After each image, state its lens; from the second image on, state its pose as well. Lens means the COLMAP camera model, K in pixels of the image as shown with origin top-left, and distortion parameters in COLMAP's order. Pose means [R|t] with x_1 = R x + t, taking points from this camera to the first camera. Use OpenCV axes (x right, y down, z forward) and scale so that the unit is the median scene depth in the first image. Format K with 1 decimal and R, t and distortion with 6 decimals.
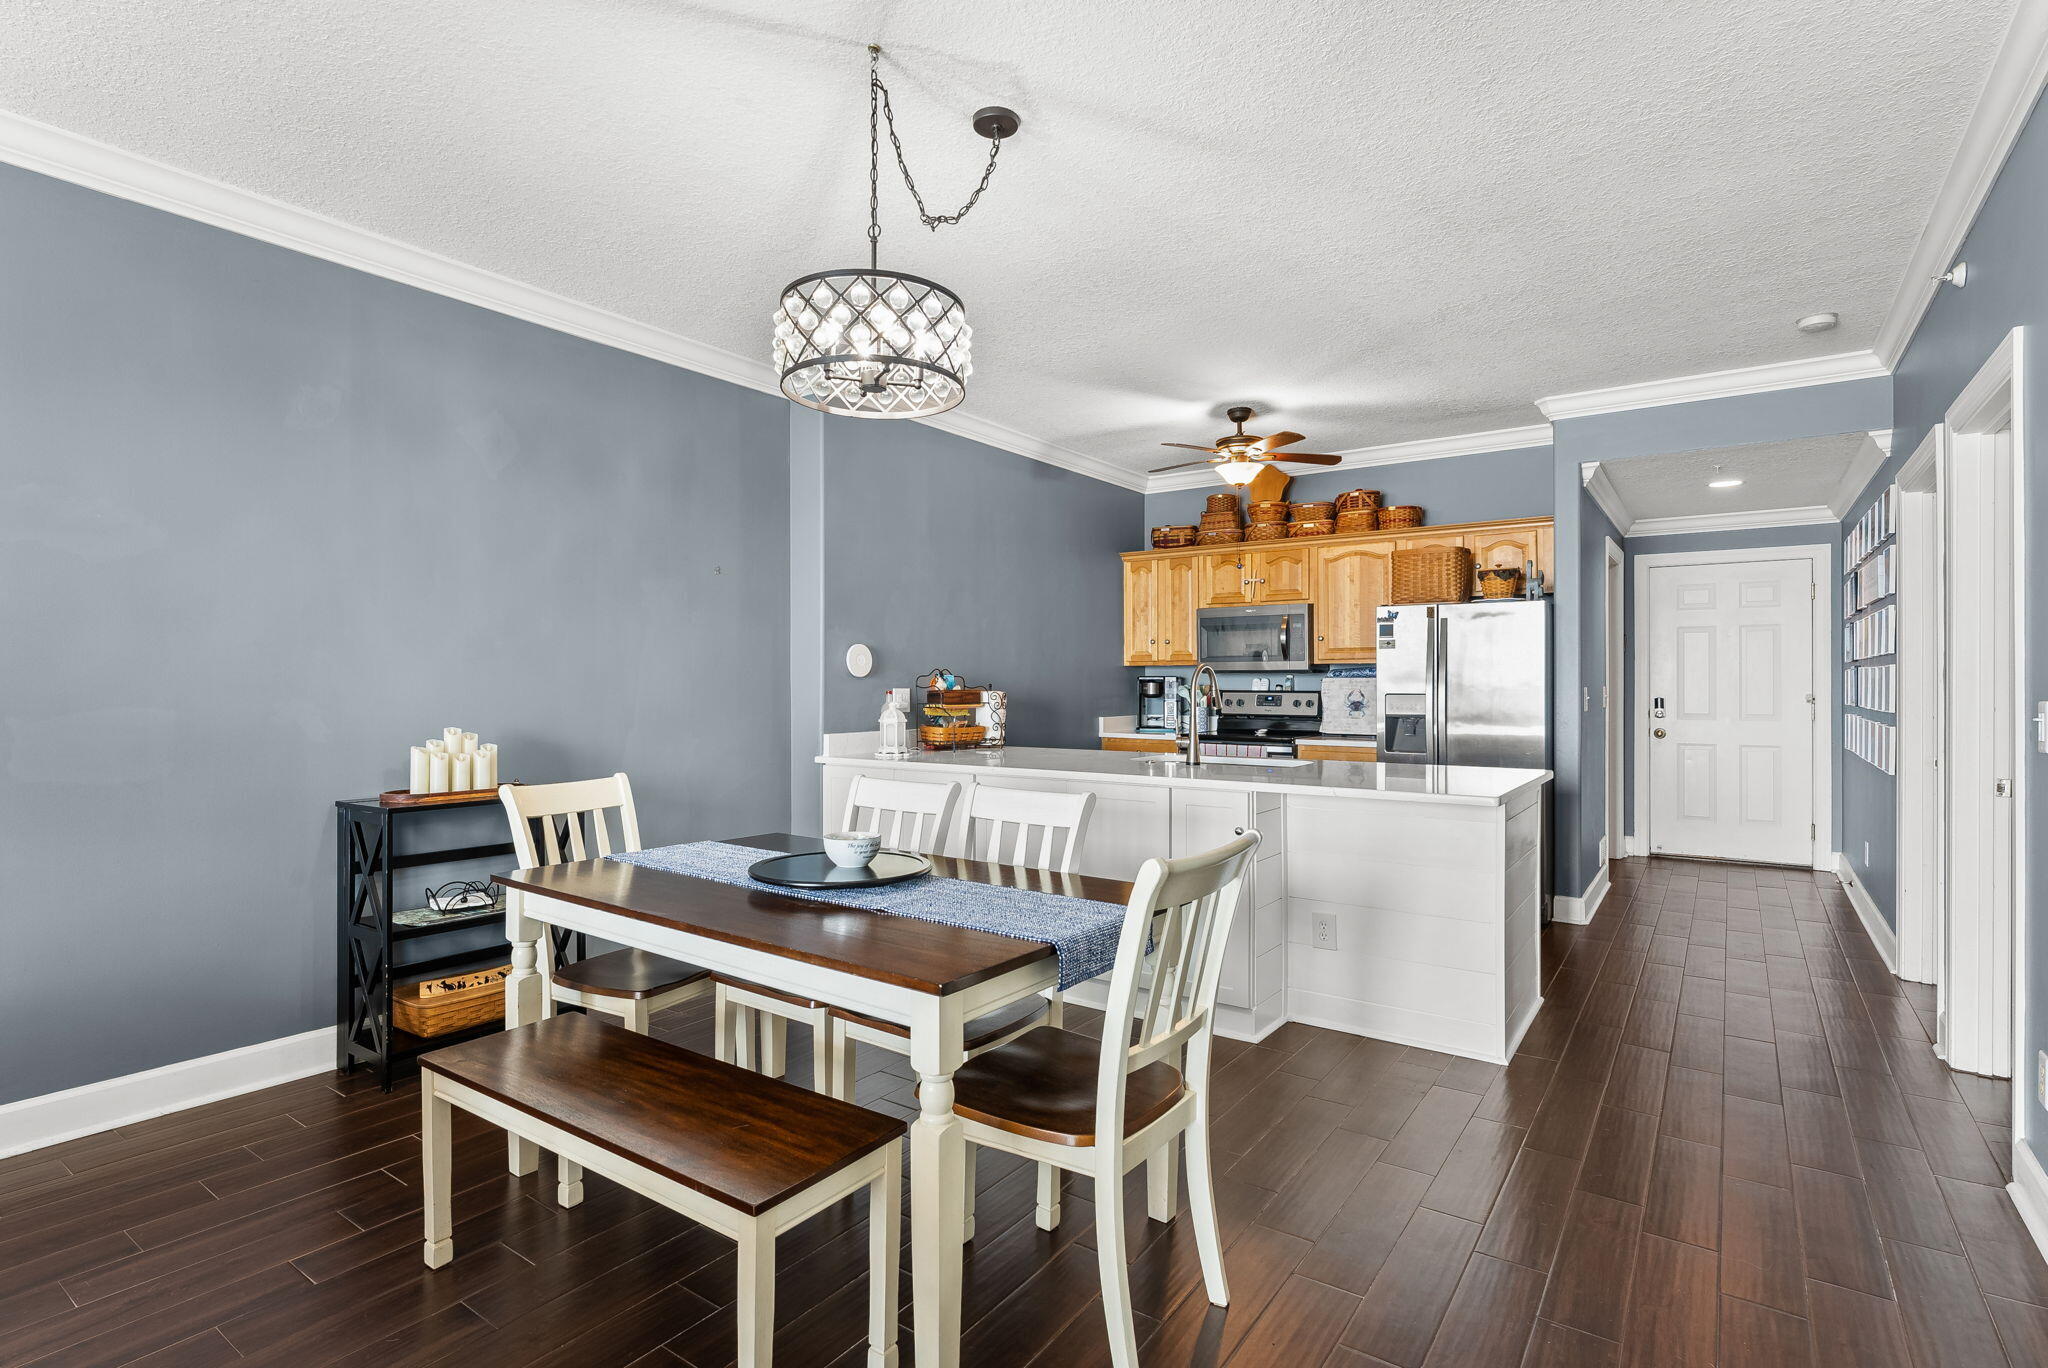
lens RADIAL K [[994.4, 0, 1031.3], [0, 994.4, 682.2], [0, 0, 1]] dist [-0.001224, -0.000602]
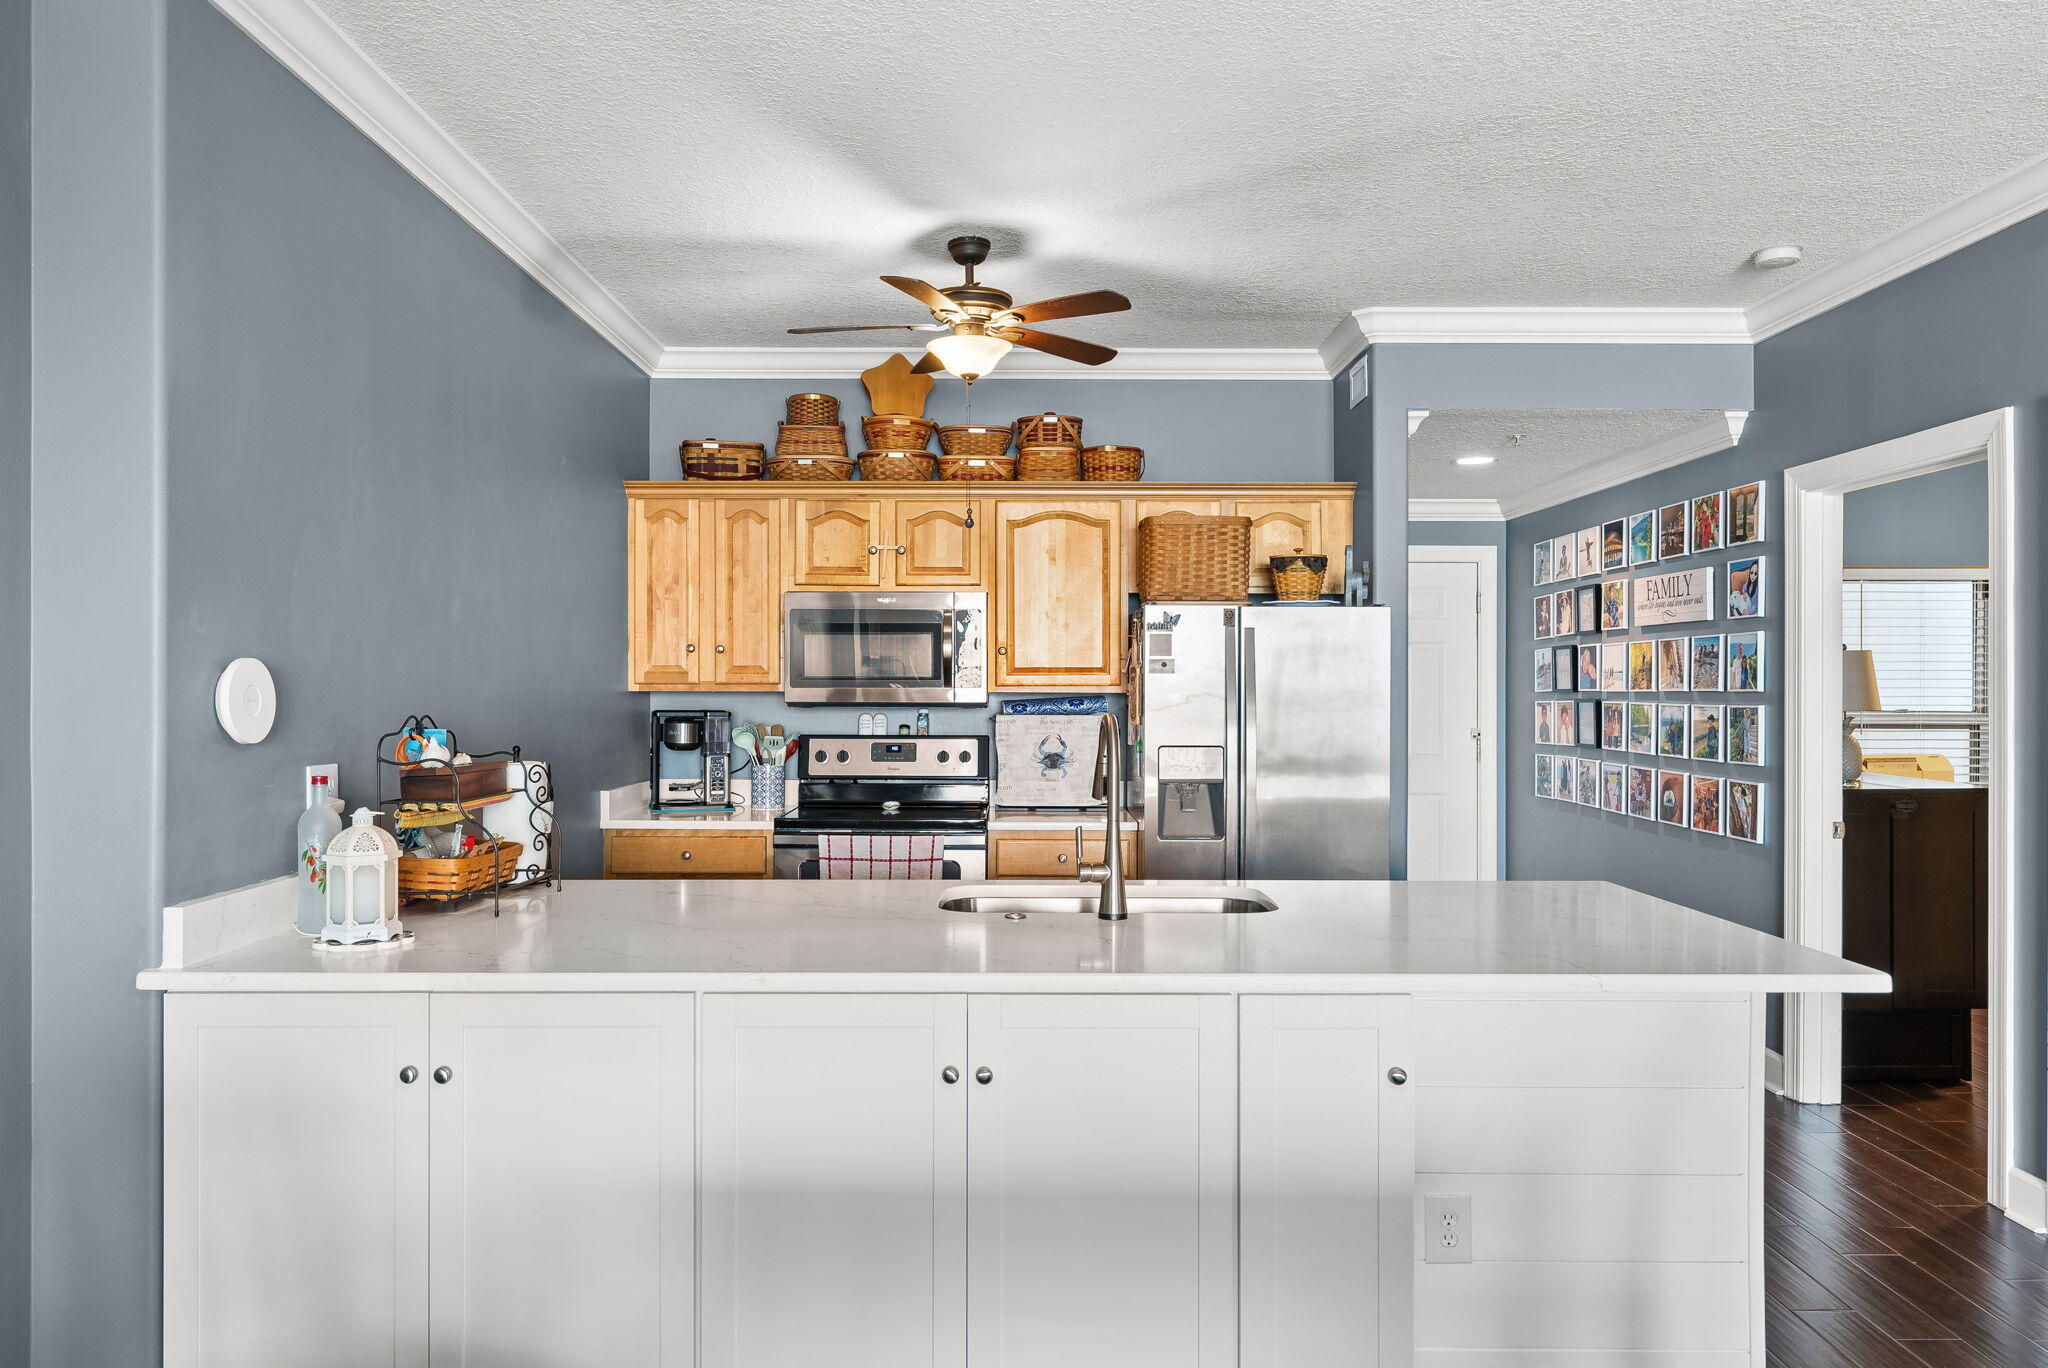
lens RADIAL K [[1362.6, 0, 1011.2], [0, 1362.6, 688.8], [0, 0, 1]] dist [-0.000808, -0.001558]
pose [[0.818572, 0.001456, 0.574402, -0.192631], [-0.002427, 0.999997, 0.000924, -0.022917], [-0.574399, -0.002151, 0.818573, 0.334308]]
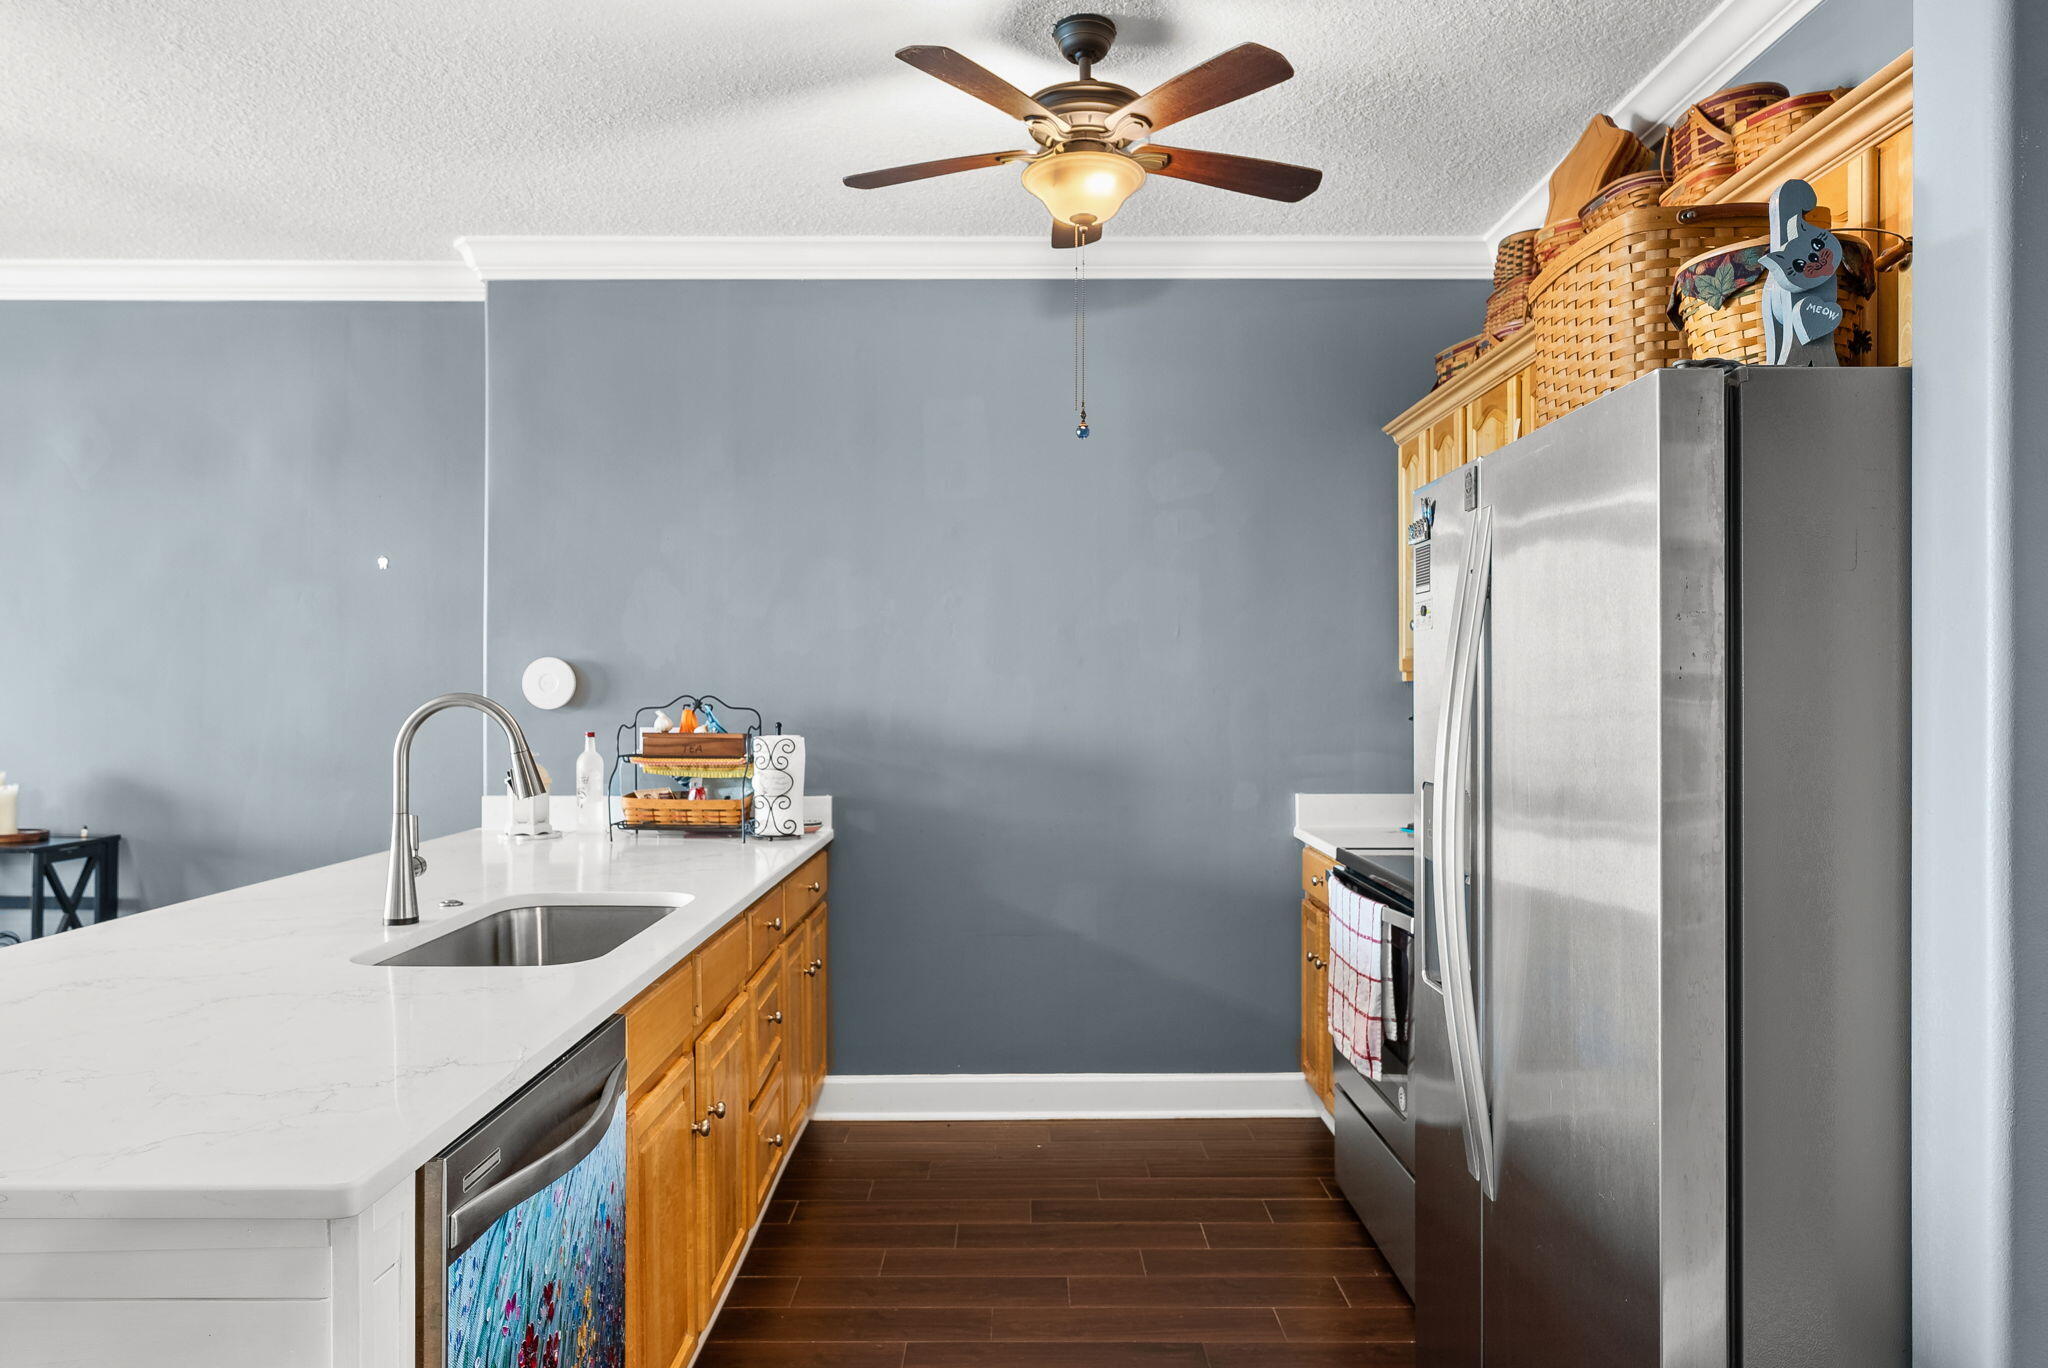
lens RADIAL K [[1294.9, 0, 1025.3], [0, 1294.9, 696.2], [0, 0, 1]] dist [-0.003945, -0.000712]
pose [[0.575669, 0.003019, -0.817677, 0.562100], [-0.001824, 0.999995, 0.002408, -0.013378], [0.817681, 0.000105, 0.575672, 0.638841]]
